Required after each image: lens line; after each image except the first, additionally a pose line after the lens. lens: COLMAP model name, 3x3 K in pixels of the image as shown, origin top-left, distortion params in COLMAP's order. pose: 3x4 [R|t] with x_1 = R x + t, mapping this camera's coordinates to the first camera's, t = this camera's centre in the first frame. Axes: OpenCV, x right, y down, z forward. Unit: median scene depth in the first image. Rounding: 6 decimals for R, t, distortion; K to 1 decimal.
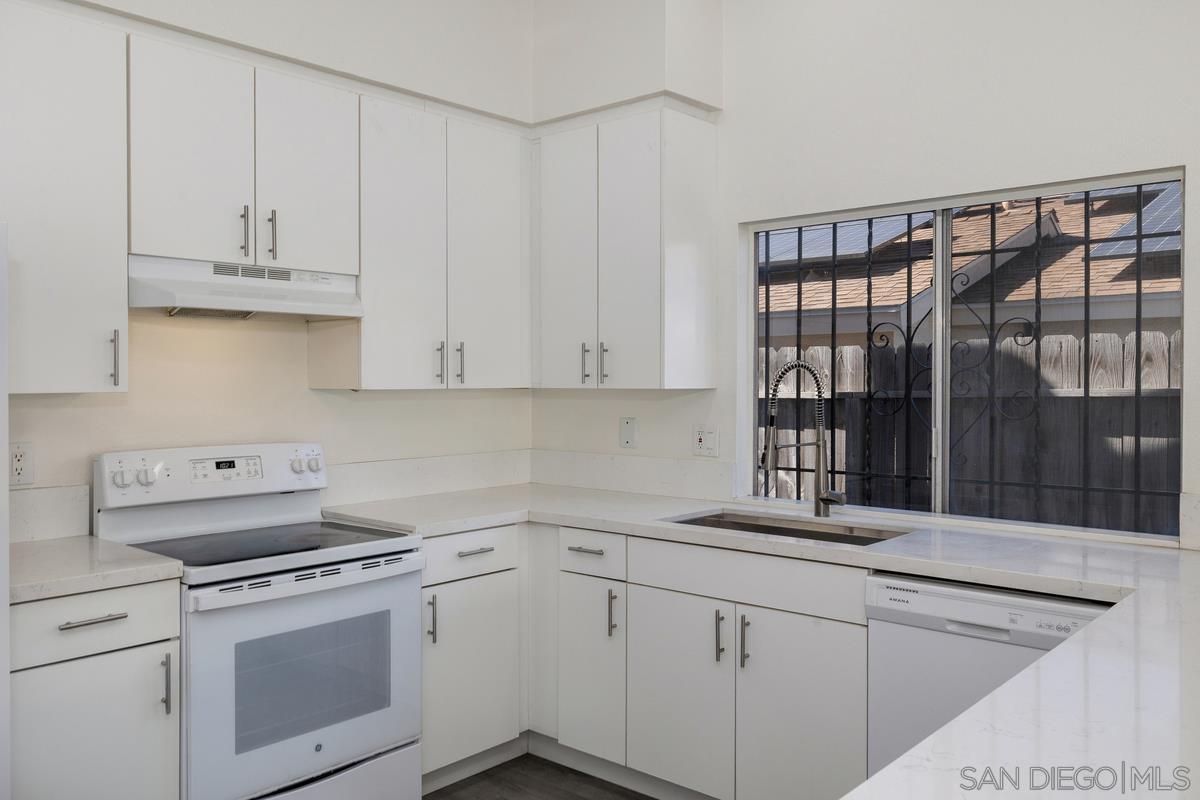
lens RADIAL K [[977.9, 0, 604.3], [0, 977.9, 388.6], [0, 0, 1]] dist [0.001651, 0.001222]
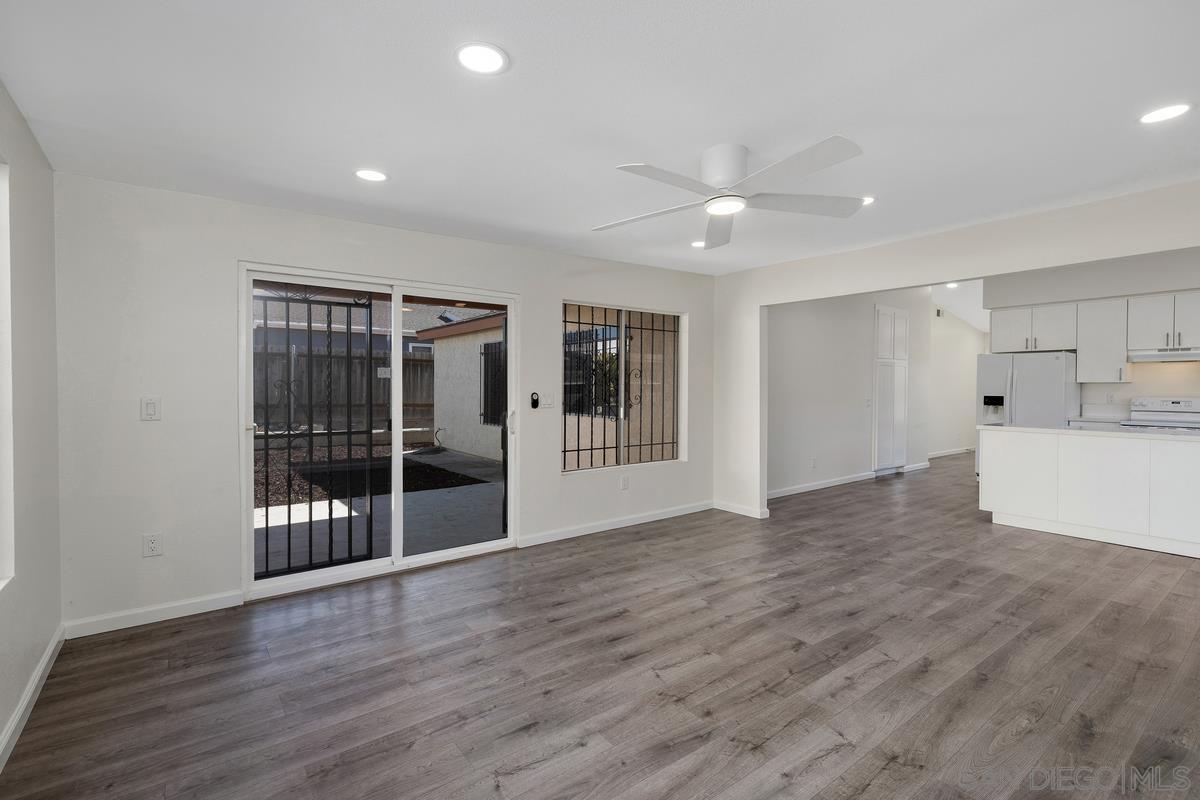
lens RADIAL K [[564.9, 0, 593.1], [0, 564.9, 385.9], [0, 0, 1]] dist [0.002415, 0.000525]
pose [[-0.188523, -0.003316, -0.982063, 2.015213], [-0.010614, 0.999943, -0.001339, 0.040832], [0.982011, 0.010172, -0.188547, -0.705031]]
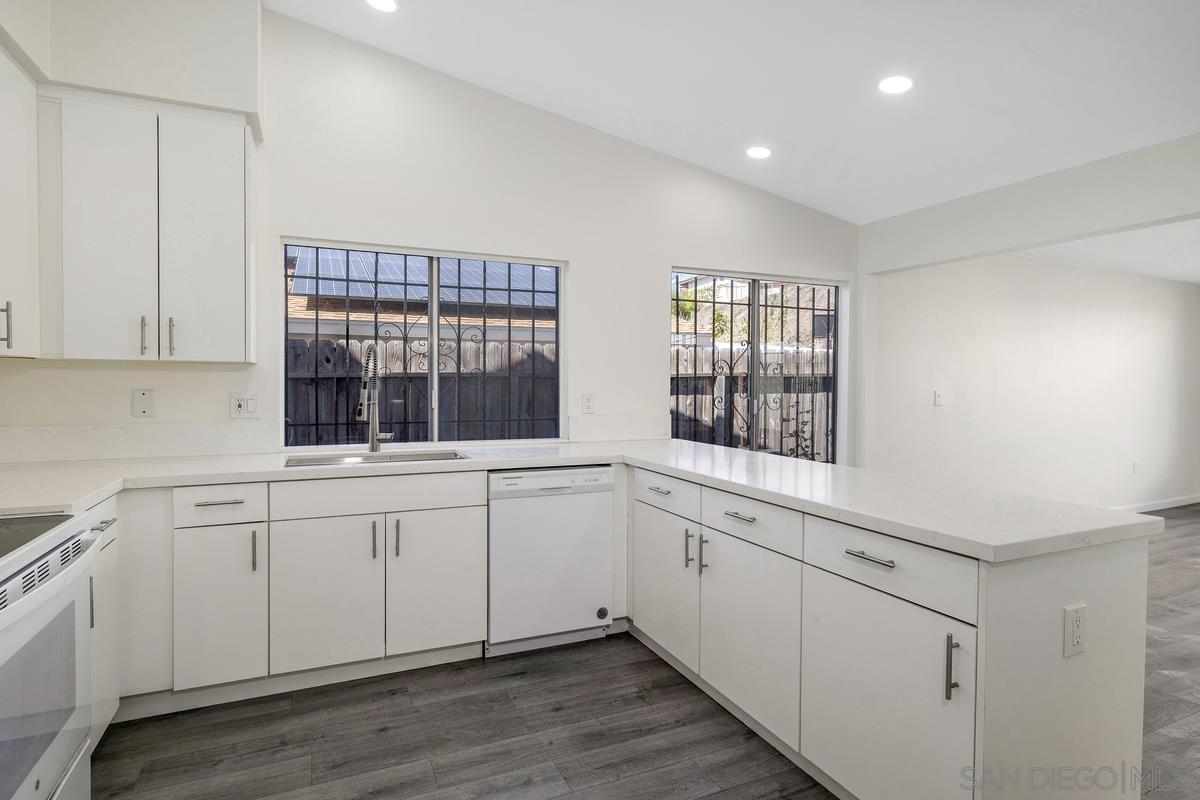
lens RADIAL K [[624.7, 0, 603.3], [0, 624.7, 393.0], [0, 0, 1]] dist [-0.001924, -0.000202]
pose [[0.401405, -0.014652, 0.915783, -0.500838], [0.000140, 0.999873, 0.015936, 0.028537], [-0.915901, -0.006268, 0.401356, 0.316111]]
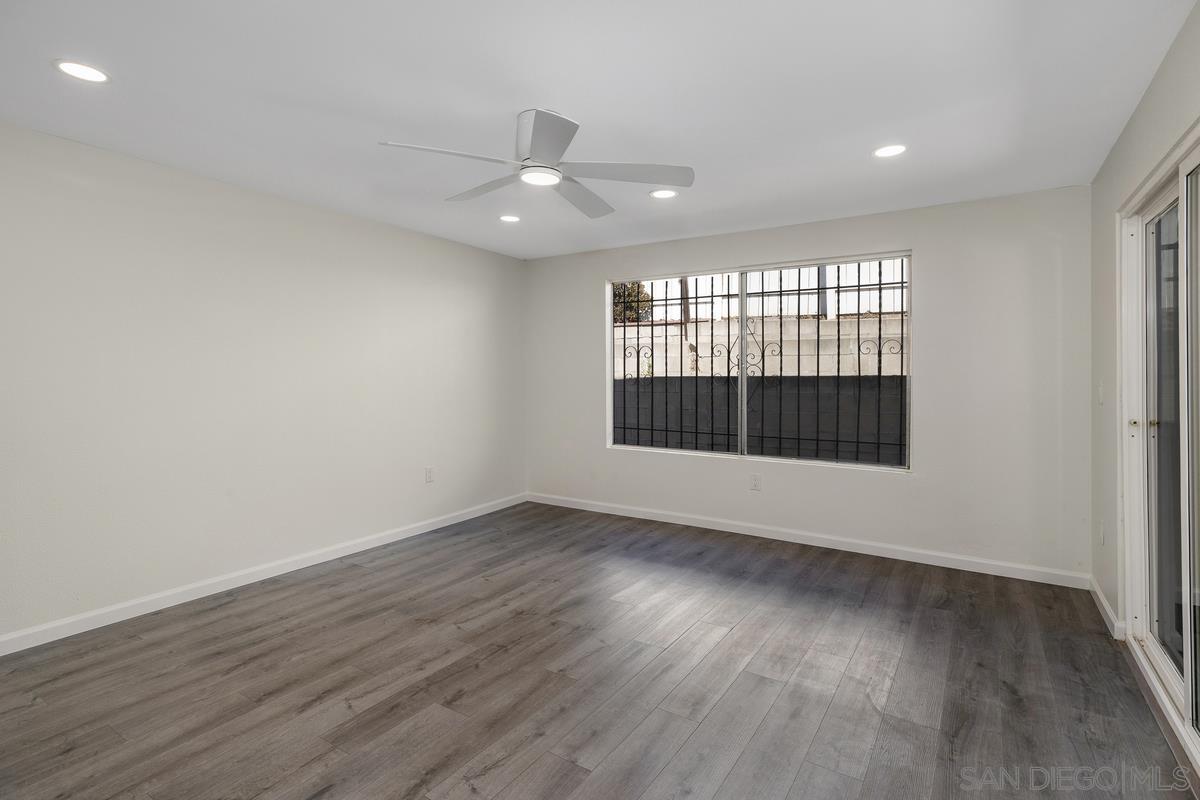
lens RADIAL K [[580.0, 0, 584.7], [0, 580.0, 376.3], [0, 0, 1]] dist [-0.005796, -0.000018]
pose [[-0.129329, -0.005663, 0.991586, 0.411282], [0.011762, 0.999905, 0.007245, 0.035807], [-0.991532, 0.012600, -0.129250, -0.628733]]
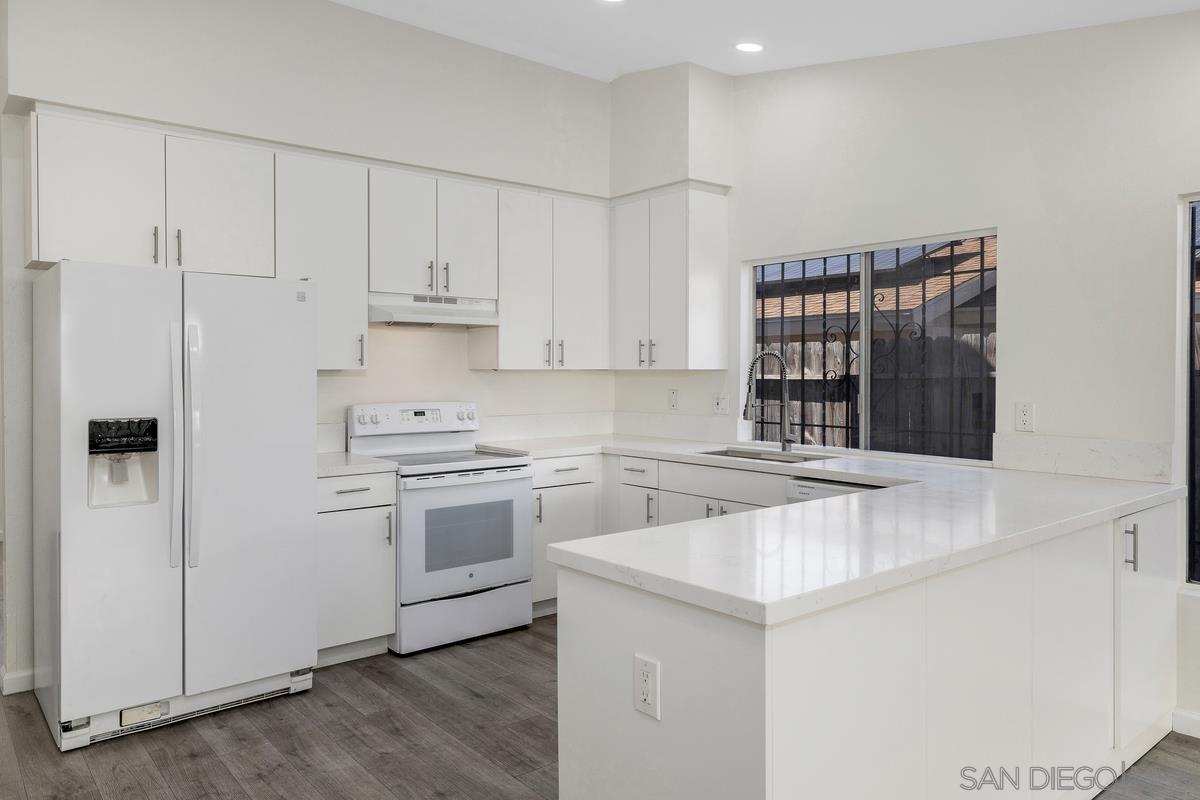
lens RADIAL K [[848.9, 0, 602.9], [0, 848.9, 376.8], [0, 0, 1]] dist [-0.000297, -0.001669]
pose [[0.988501, 0.001843, -0.151204, 0.141718], [-0.002055, 0.999997, -0.001244, 0.015128], [0.151202, 0.001541, 0.988502, -0.386684]]
